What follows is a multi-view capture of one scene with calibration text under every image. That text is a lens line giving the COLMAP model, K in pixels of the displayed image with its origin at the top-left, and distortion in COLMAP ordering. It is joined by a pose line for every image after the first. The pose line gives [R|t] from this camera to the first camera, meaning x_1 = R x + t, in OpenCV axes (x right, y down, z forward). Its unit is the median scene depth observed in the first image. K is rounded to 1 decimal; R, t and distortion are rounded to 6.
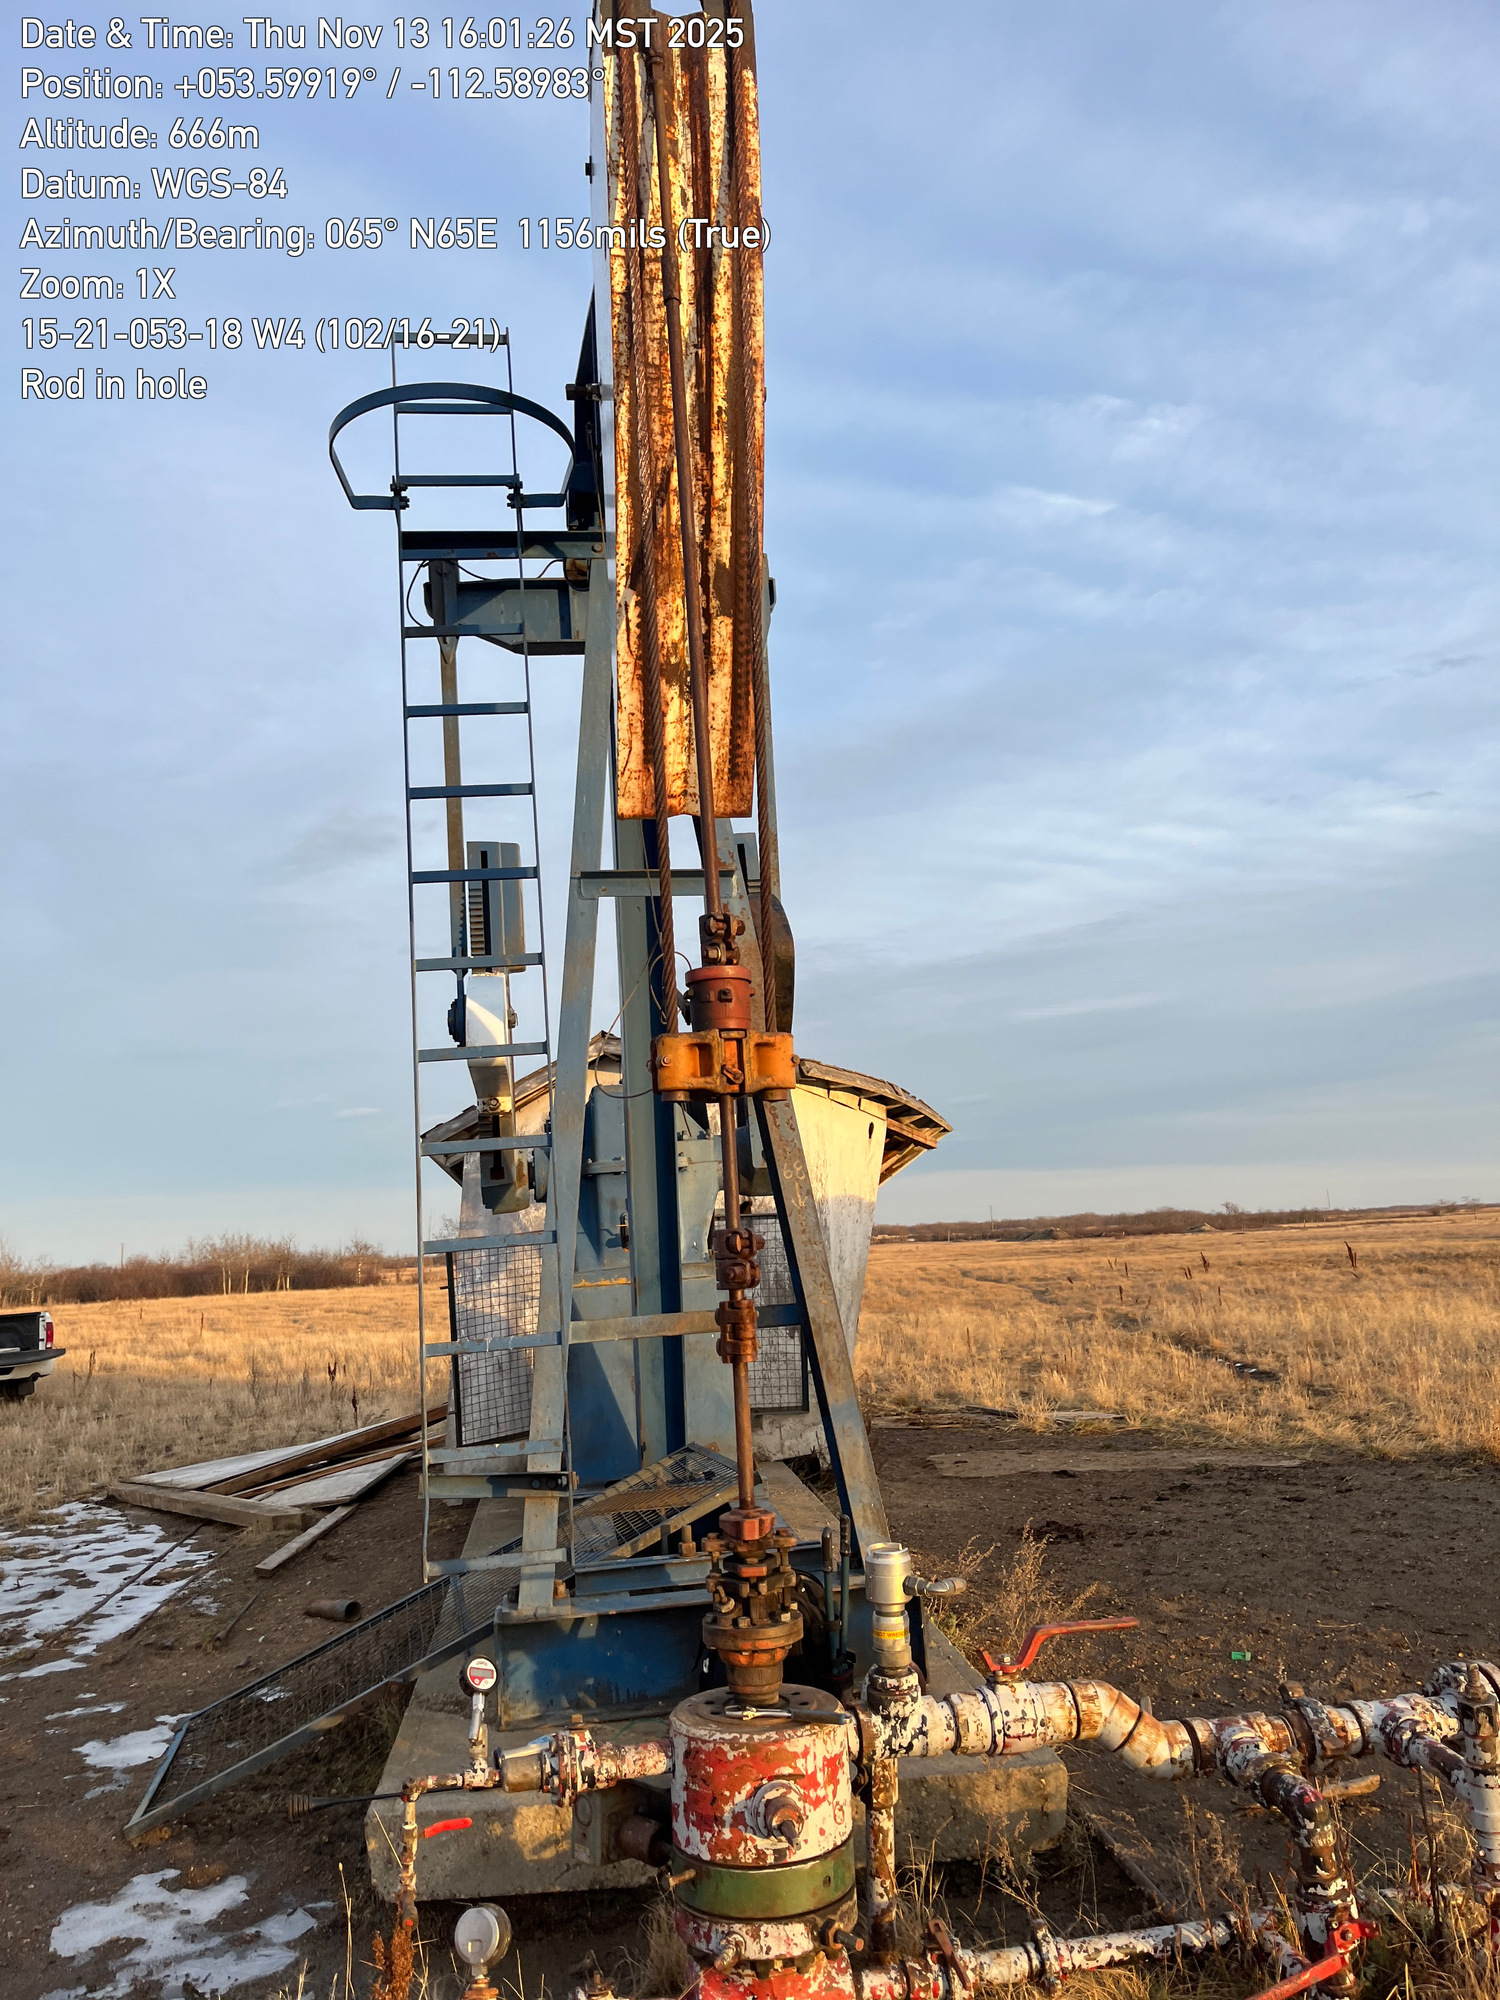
lens RADIAL K [[1539.8, 0, 750.0], [0, 1539.8, 1000.0], [0, 0, 1]] dist [0.050117, -0.079372]
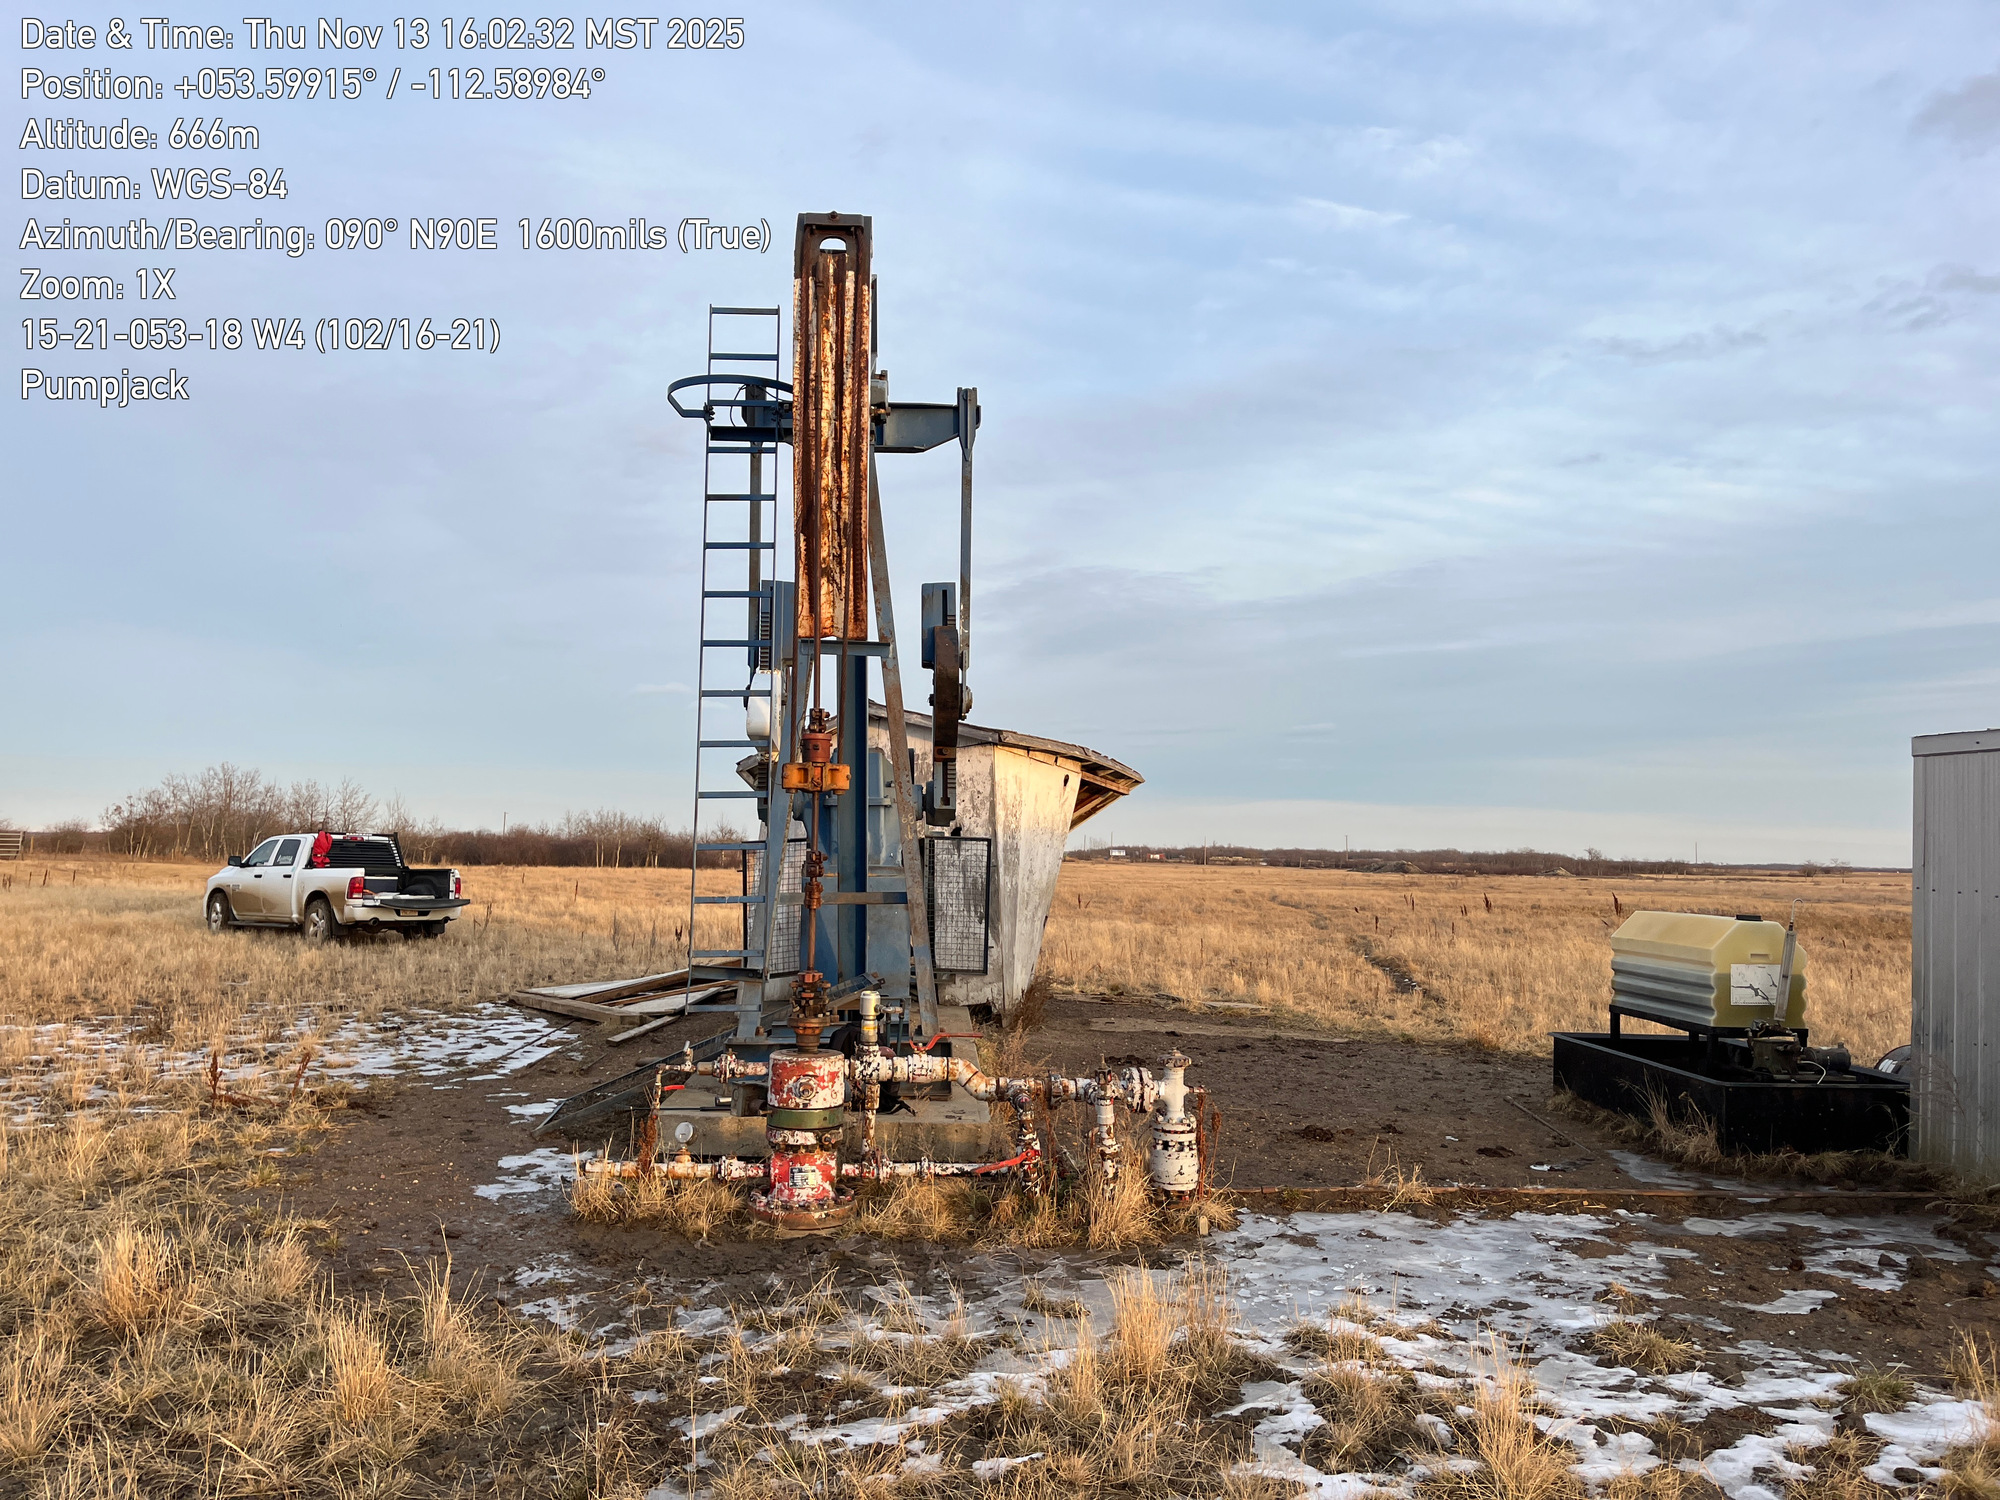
lens RADIAL K [[1539.8, 0, 1000.0], [0, 1539.8, 750.0], [0, 0, 1]] dist [0.050117, -0.079372]
pose [[0.995111, 0.066011, -0.073467, 0.110699], [-0.059084, 0.993934, 0.092764, -0.059434], [0.079145, -0.087970, 0.992974, -0.319325]]
